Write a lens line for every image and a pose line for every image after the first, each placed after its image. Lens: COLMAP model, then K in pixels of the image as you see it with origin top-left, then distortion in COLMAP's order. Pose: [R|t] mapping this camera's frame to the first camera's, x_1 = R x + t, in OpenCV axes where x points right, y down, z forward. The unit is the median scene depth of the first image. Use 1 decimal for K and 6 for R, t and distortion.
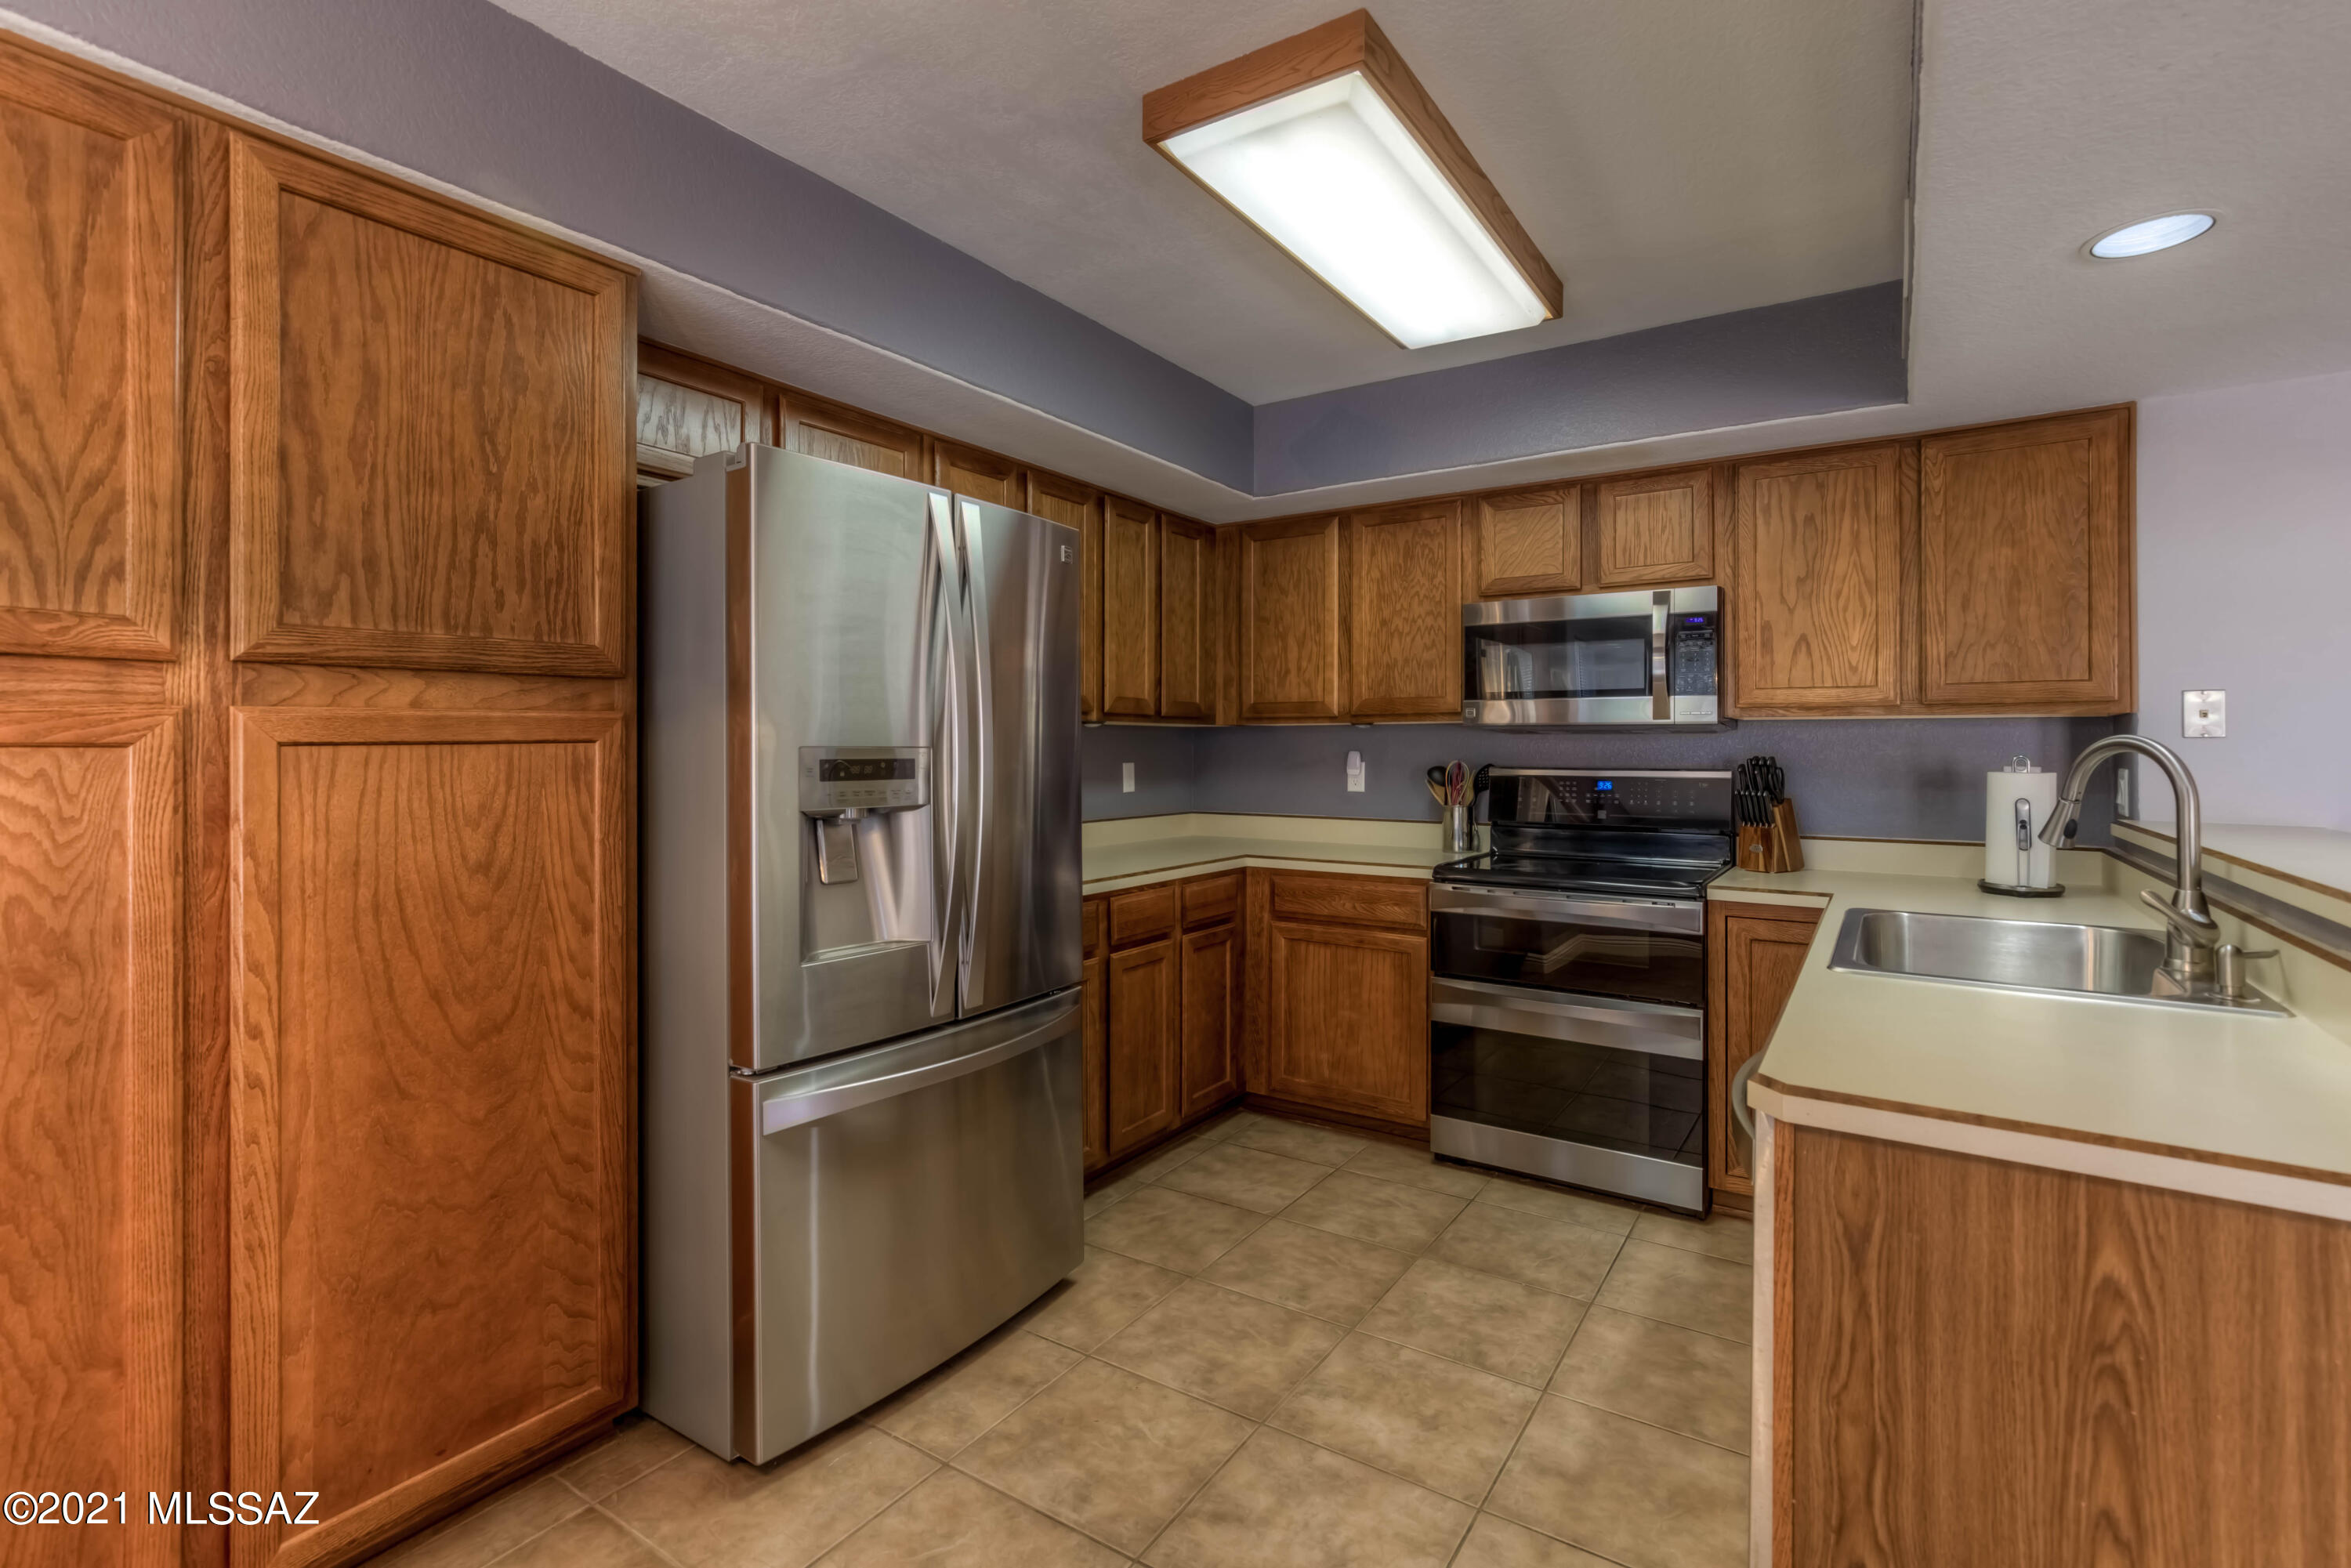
lens RADIAL K [[1104.9, 0, 1219.0], [0, 1104.9, 742.6], [0, 0, 1]] dist [-0.008199, 0.004430]
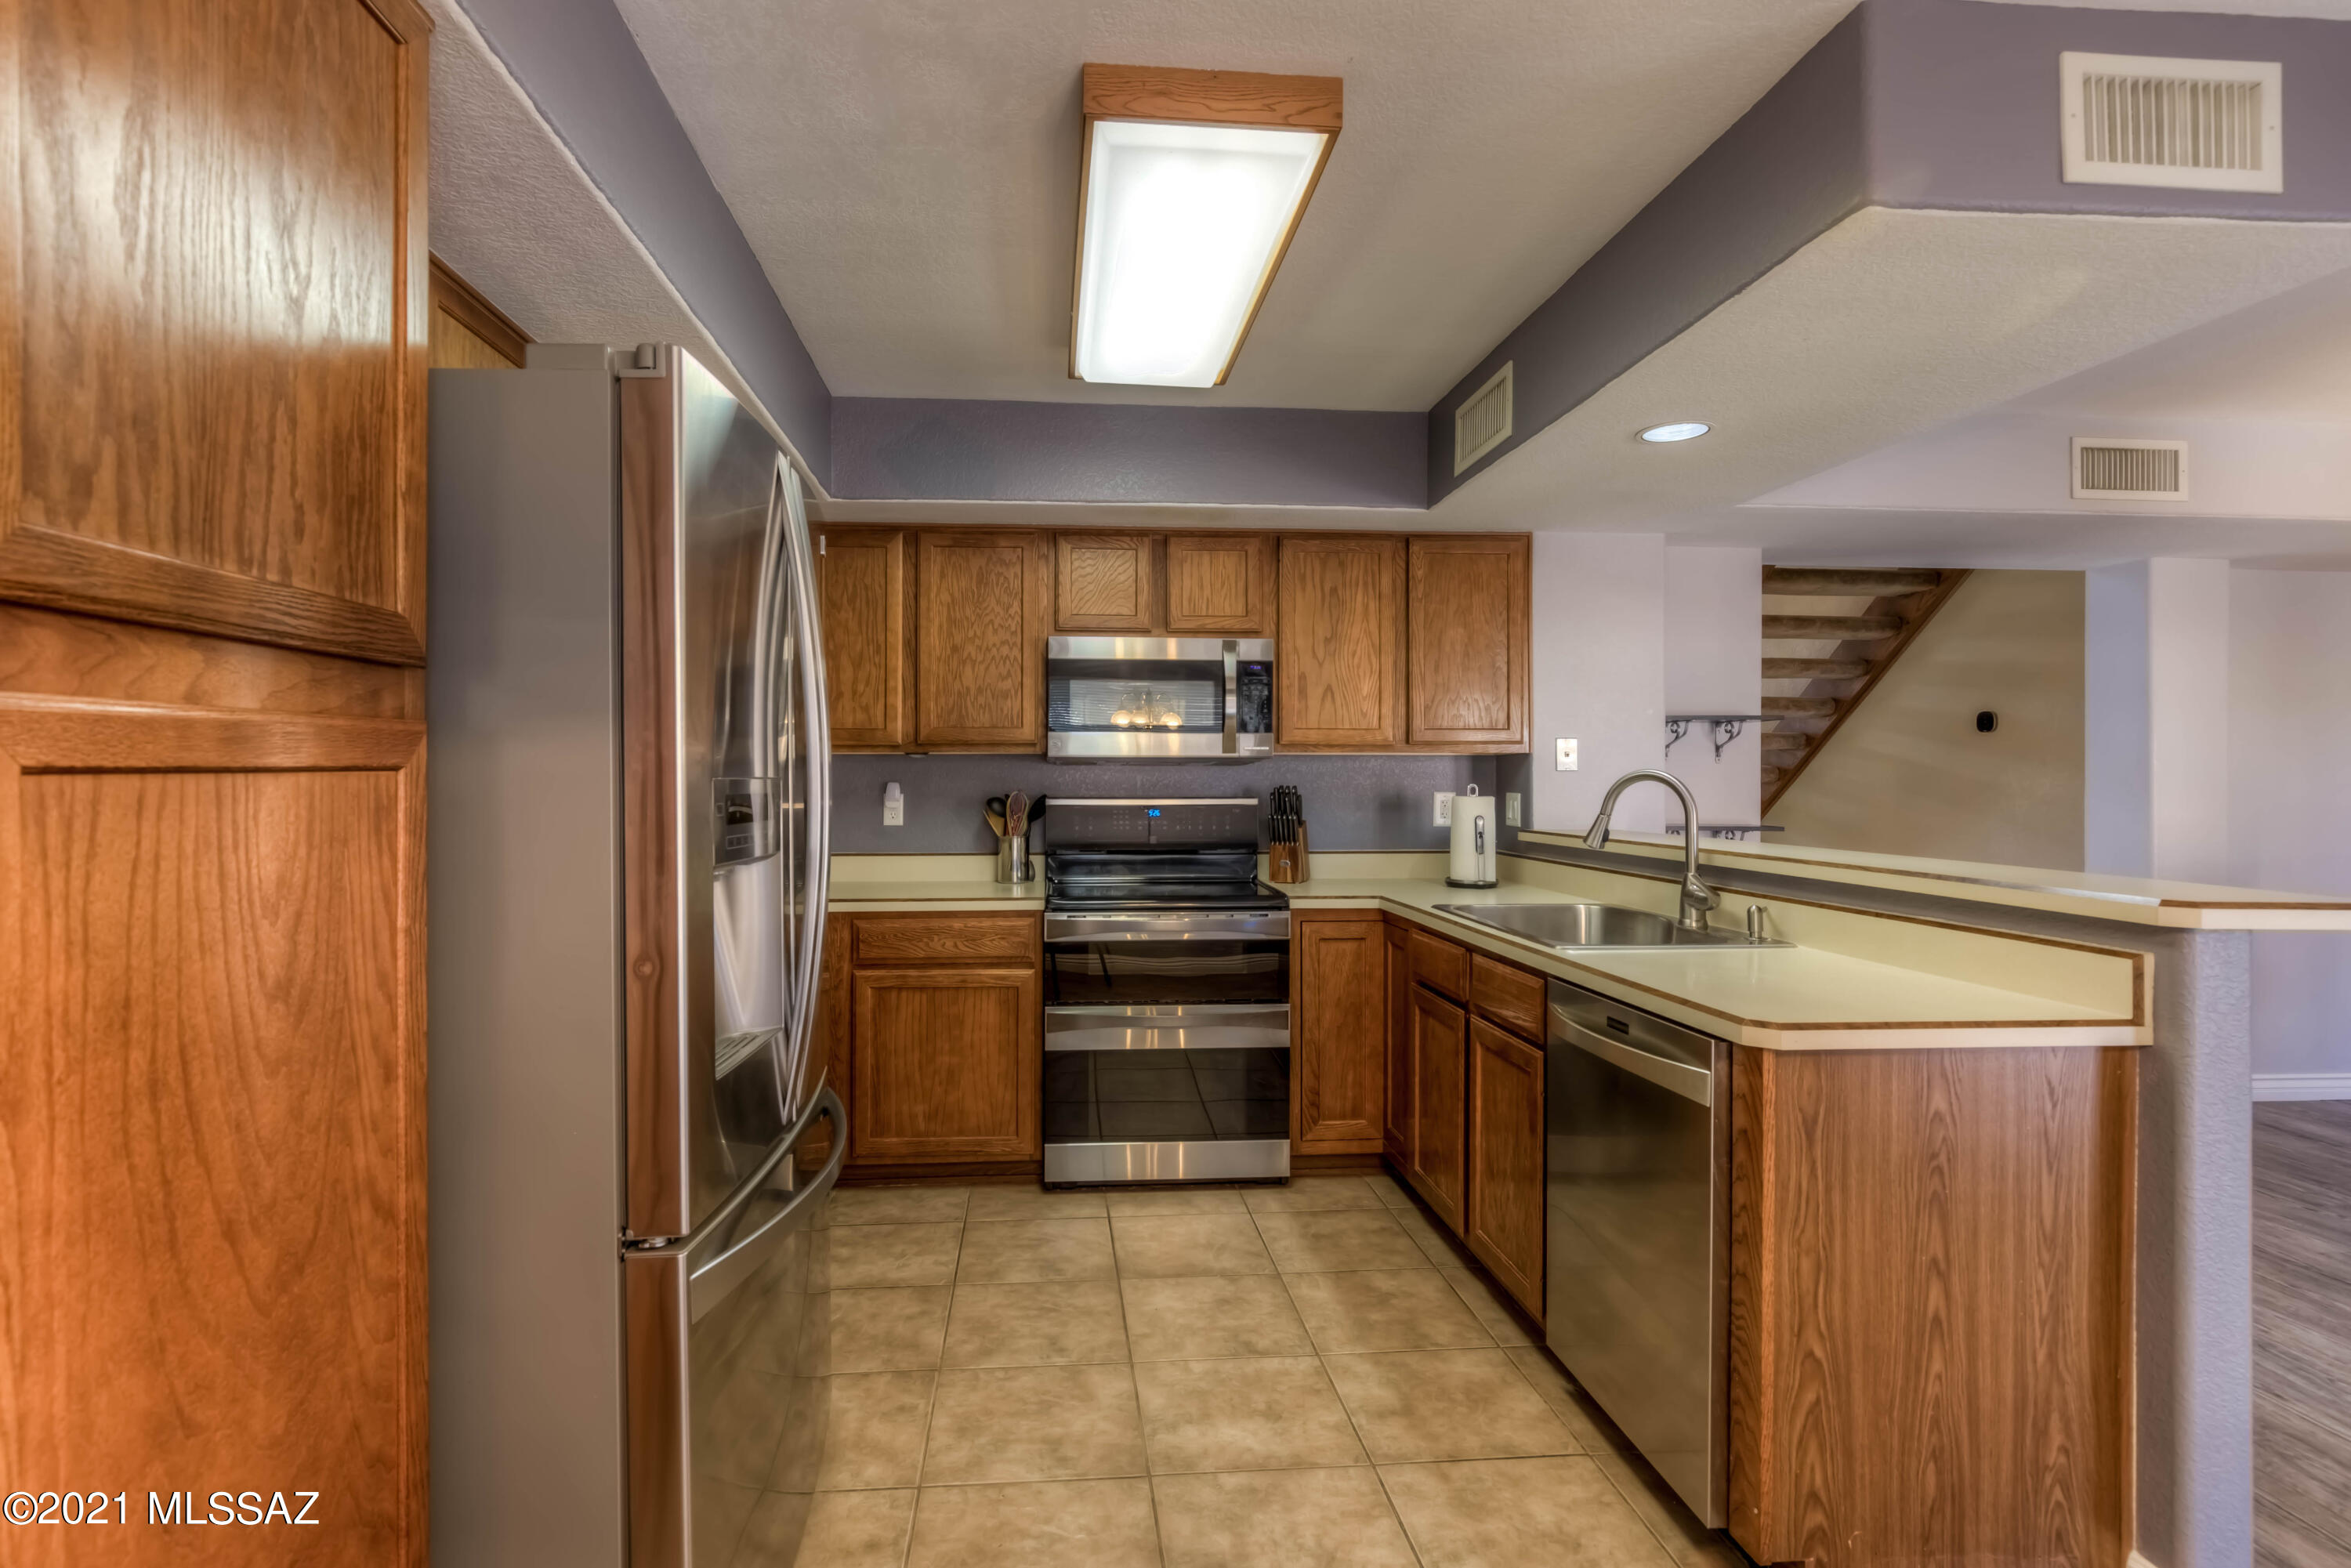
lens RADIAL K [[1104.9, 0, 1190.6], [0, 1104.9, 774.4], [0, 0, 1]] dist [-0.008199, 0.004430]
pose [[0.786012, 0.001611, 0.618210, -0.503379], [-0.001975, 0.999998, -0.000095, 0.001241], [-0.618209, -0.001146, 0.786013, 0.204967]]
